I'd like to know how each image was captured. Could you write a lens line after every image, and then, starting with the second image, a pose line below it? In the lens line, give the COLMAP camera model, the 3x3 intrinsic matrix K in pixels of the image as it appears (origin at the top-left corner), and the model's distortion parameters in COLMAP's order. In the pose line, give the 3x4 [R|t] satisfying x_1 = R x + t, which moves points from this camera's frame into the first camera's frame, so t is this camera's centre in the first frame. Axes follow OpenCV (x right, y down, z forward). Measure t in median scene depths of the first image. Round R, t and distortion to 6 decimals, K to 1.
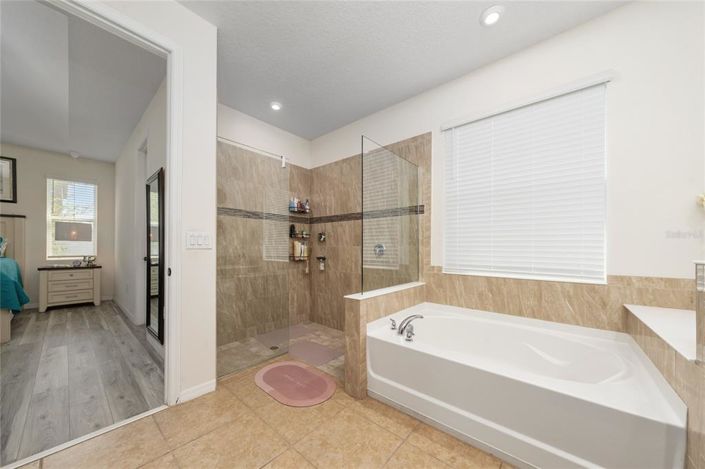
lens RADIAL K [[247.0, 0, 352.7], [0, 247.0, 248.6], [0, 0, 1]] dist [-0.000159, -0.000014]
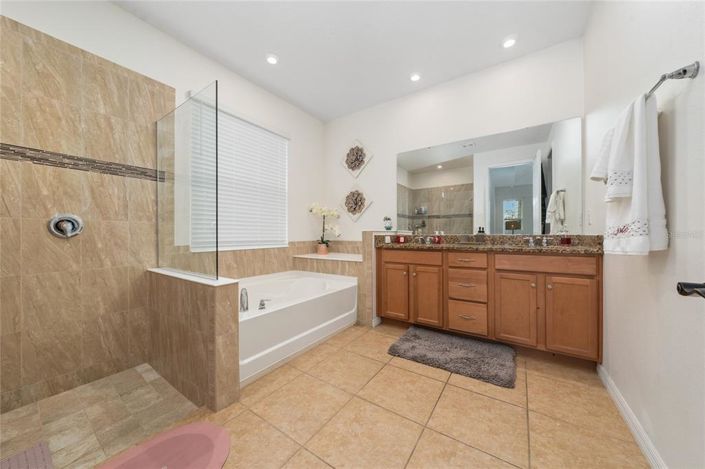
lens RADIAL K [[243.5, 0, 352.5], [0, 243.5, 234.5], [0, 0, 1]] dist [-0.001369, -0.000094]
pose [[-0.104228, -0.006023, 0.994535, -0.741004], [0.005878, 0.999960, 0.006672, 0.036769], [-0.994536, 0.006542, -0.104188, 0.608905]]
